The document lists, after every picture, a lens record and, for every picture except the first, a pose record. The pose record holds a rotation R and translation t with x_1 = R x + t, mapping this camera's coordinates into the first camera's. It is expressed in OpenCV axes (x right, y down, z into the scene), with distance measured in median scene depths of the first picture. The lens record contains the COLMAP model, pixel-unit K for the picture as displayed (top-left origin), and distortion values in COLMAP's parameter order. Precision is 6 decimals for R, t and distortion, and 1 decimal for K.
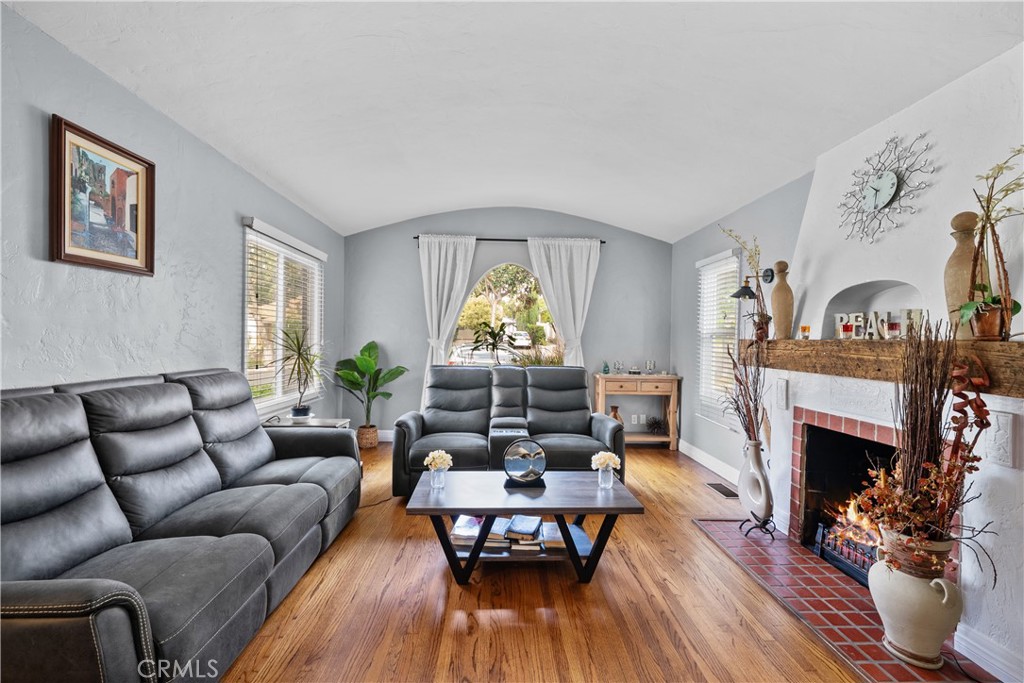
lens RADIAL K [[410.4, 0, 509.6], [0, 410.4, 340.8], [0, 0, 1]] dist [-0.001807, 0.000013]
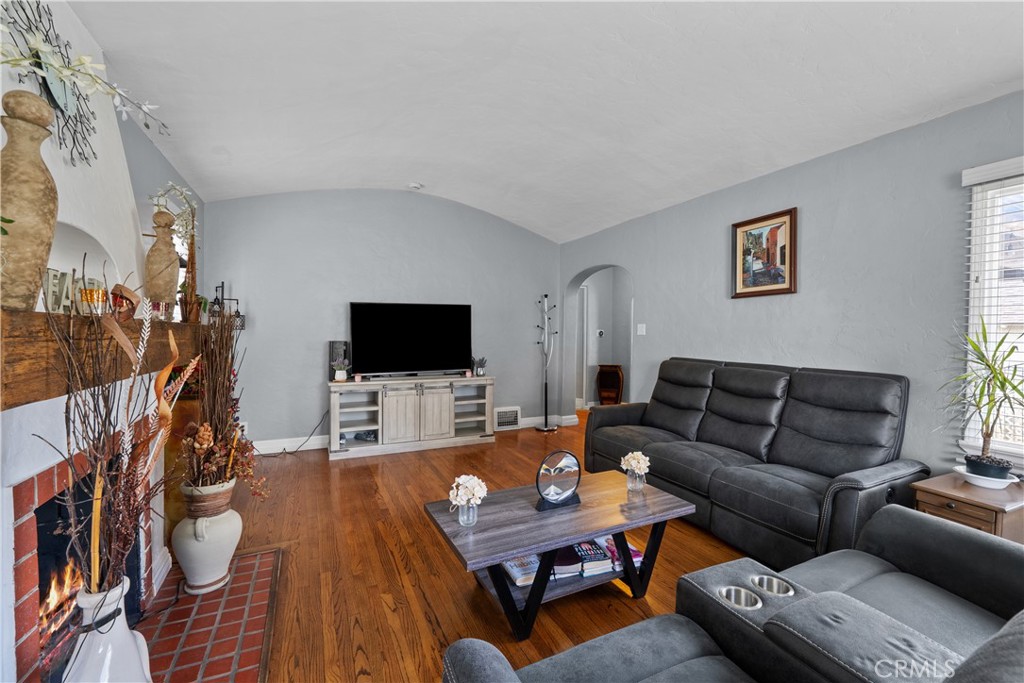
lens RADIAL K [[419.2, 0, 491.1], [0, 419.2, 342.6], [0, 0, 1]] dist [-0.001379, -0.000072]
pose [[-0.932844, -0.020351, -0.359704, 0.557194], [-0.031407, 0.999196, 0.024916, 0.001846], [0.358908, 0.034540, -0.932734, 2.014971]]
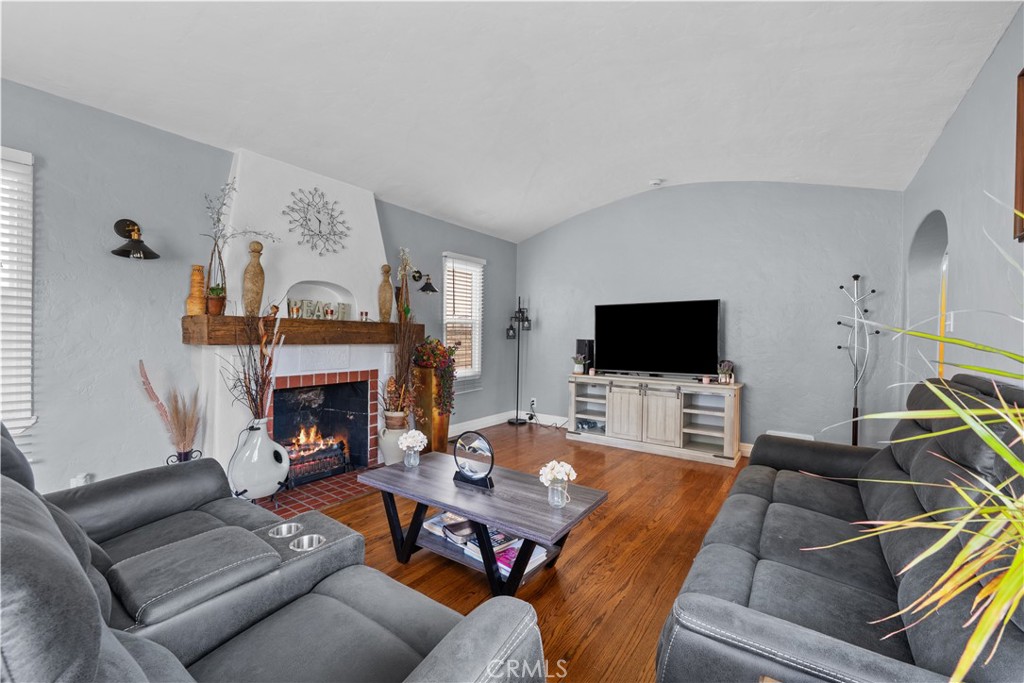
lens RADIAL K [[410.4, 0, 509.6], [0, 410.4, 340.8], [0, 0, 1]] dist [-0.001807, 0.000013]
pose [[-0.781291, -0.041689, 0.622774, -0.669152], [-0.025452, 0.999065, 0.034947, 0.006317], [-0.623648, 0.011453, -0.781621, 1.915332]]
